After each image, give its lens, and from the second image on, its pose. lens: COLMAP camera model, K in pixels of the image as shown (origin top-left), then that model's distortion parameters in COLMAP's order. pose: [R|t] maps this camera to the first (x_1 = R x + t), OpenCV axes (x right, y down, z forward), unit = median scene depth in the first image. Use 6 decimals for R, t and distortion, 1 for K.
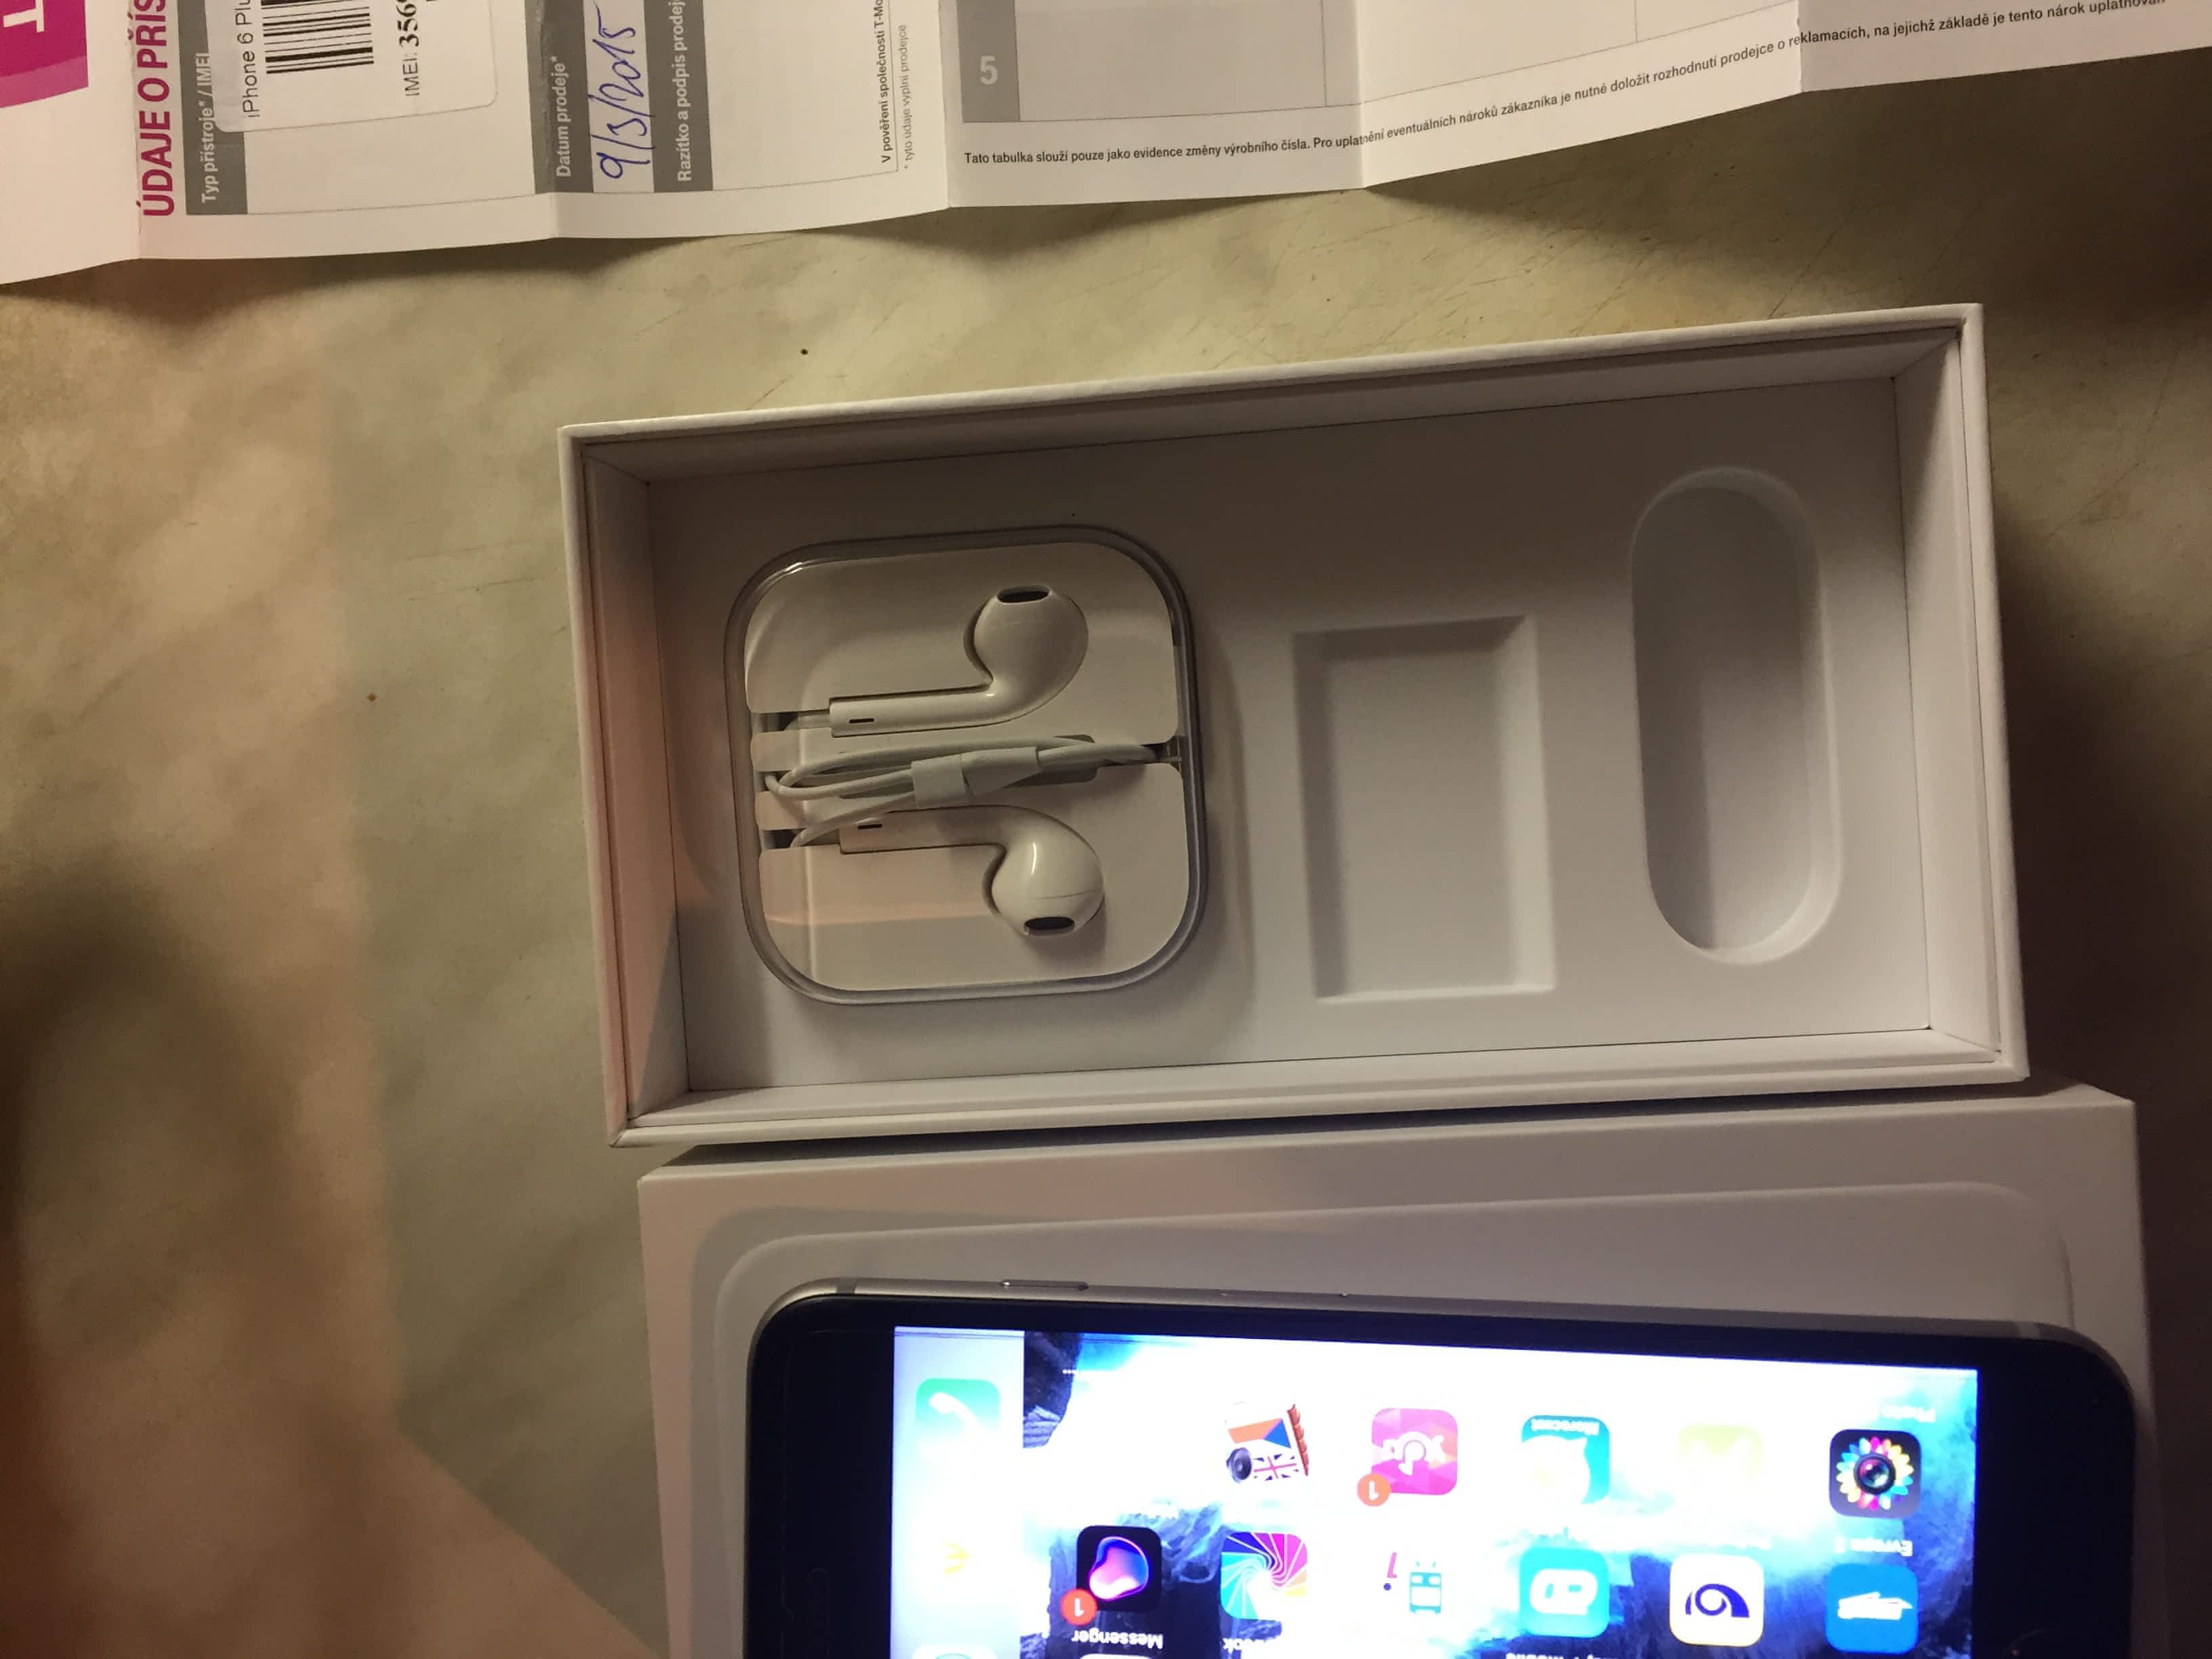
lens RADIAL K [[1890.8, 0, 1106.0], [0, 1890.8, 829.5], [0, 0, 1]] dist [0.071489, -0.109578]
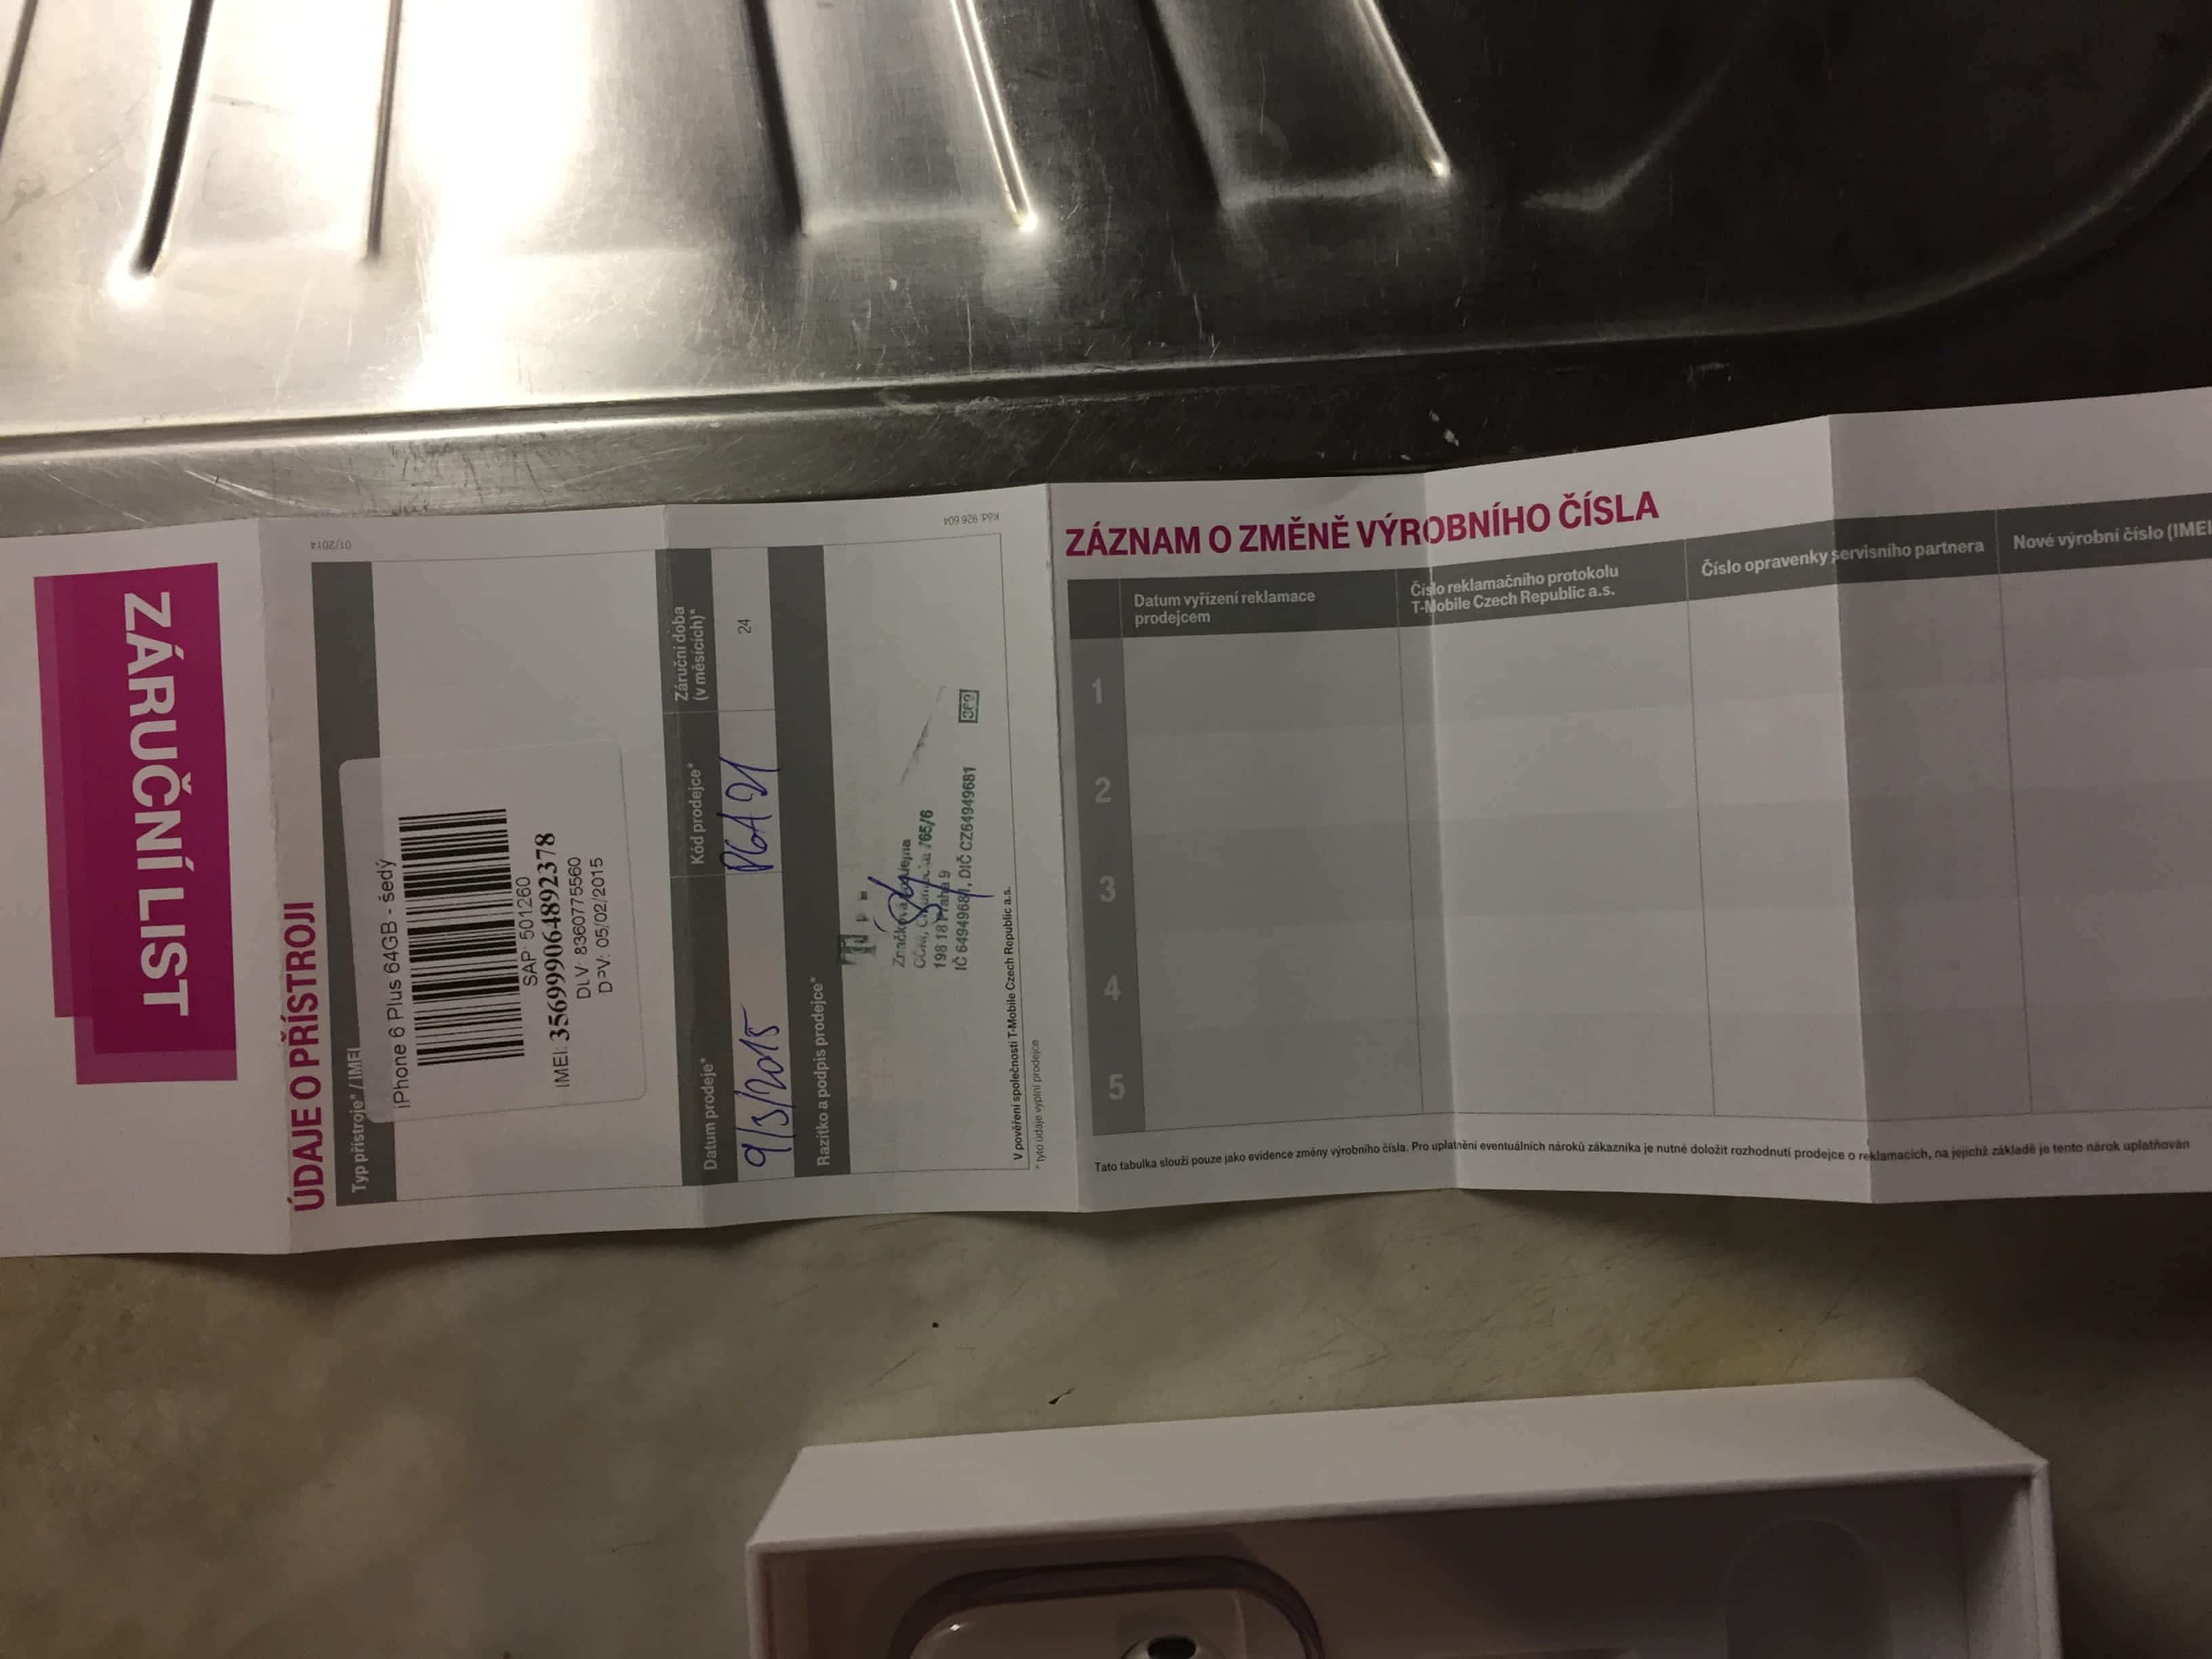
lens RADIAL K [[1849.6, 0, 1106.0], [0, 1849.6, 829.5], [0, 0, 1]] dist [0.073906, -0.103687]
pose [[0.996498, 0.000052, 0.083612, -0.150983], [0.002466, 0.999547, -0.030005, -0.497278], [-0.083576, 0.030106, 0.996047, -0.050485]]
